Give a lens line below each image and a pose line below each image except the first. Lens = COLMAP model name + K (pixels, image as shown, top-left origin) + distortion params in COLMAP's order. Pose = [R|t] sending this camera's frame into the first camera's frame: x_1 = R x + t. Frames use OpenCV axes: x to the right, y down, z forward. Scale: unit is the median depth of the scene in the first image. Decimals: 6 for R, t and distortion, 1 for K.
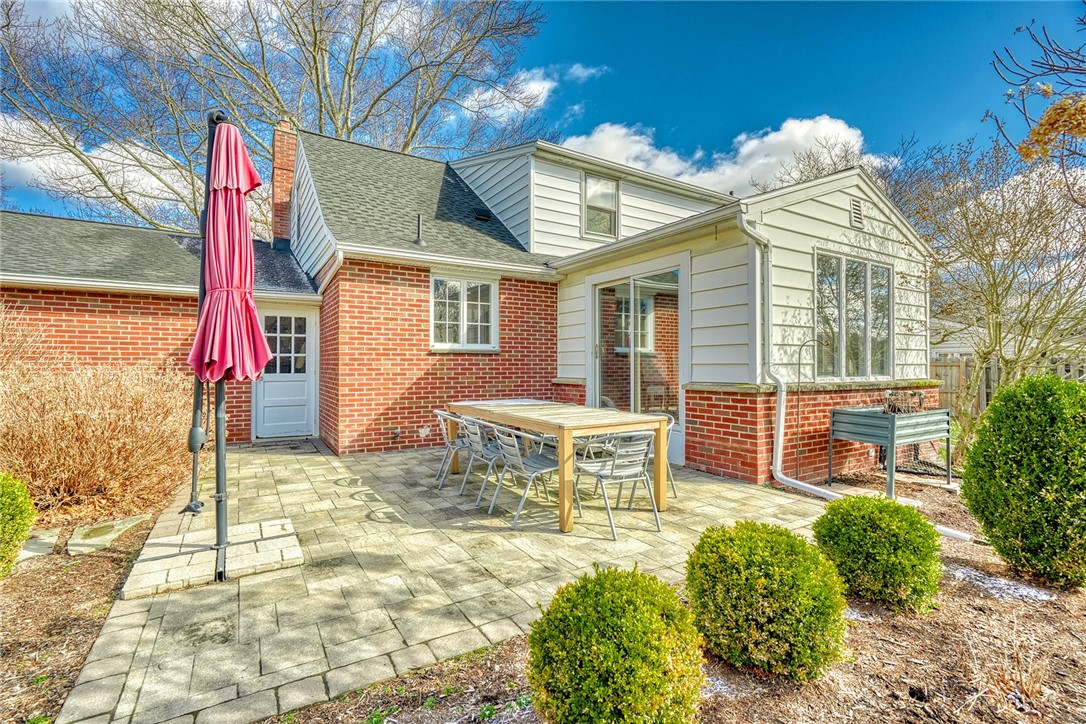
lens RADIAL K [[499.7, 0, 546.3], [0, 499.7, 362.6], [0, 0, 1]] dist [-0.004241, 0.001276]
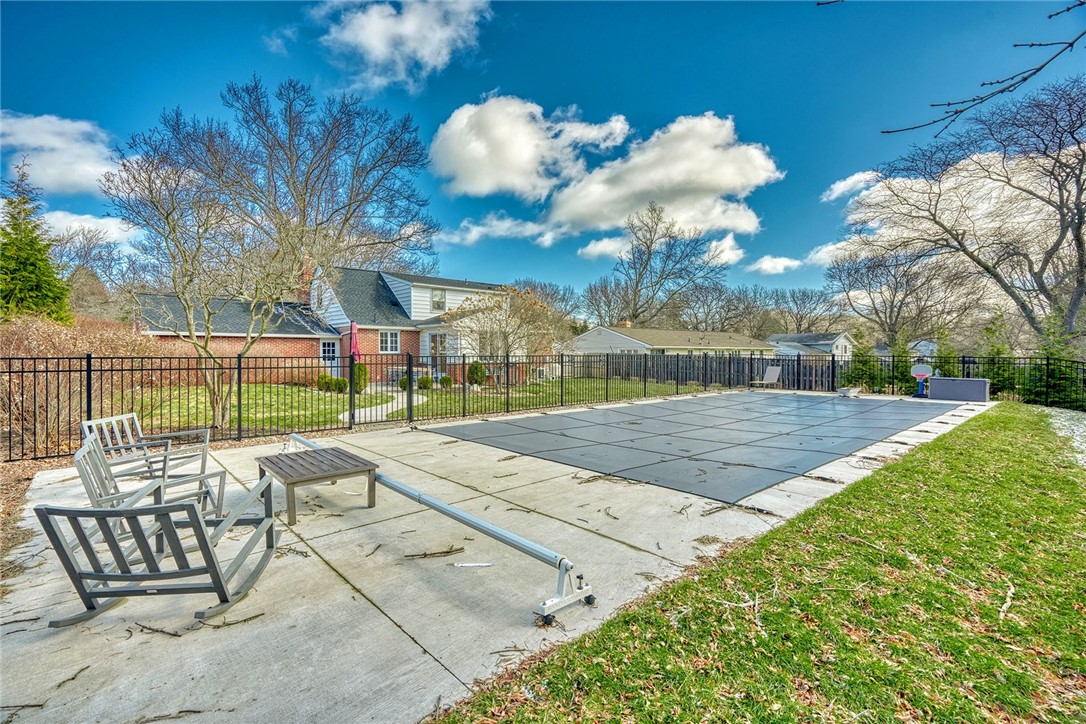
lens RADIAL K [[499.7, 0, 539.7], [0, 499.7, 359.4], [0, 0, 1]] dist [-0.004241, 0.001276]
pose [[0.982670, -0.003236, 0.185334, 0.184797], [-0.000136, 0.999835, 0.018181, -0.043044], [-0.185363, -0.017891, 0.982507, -2.252915]]
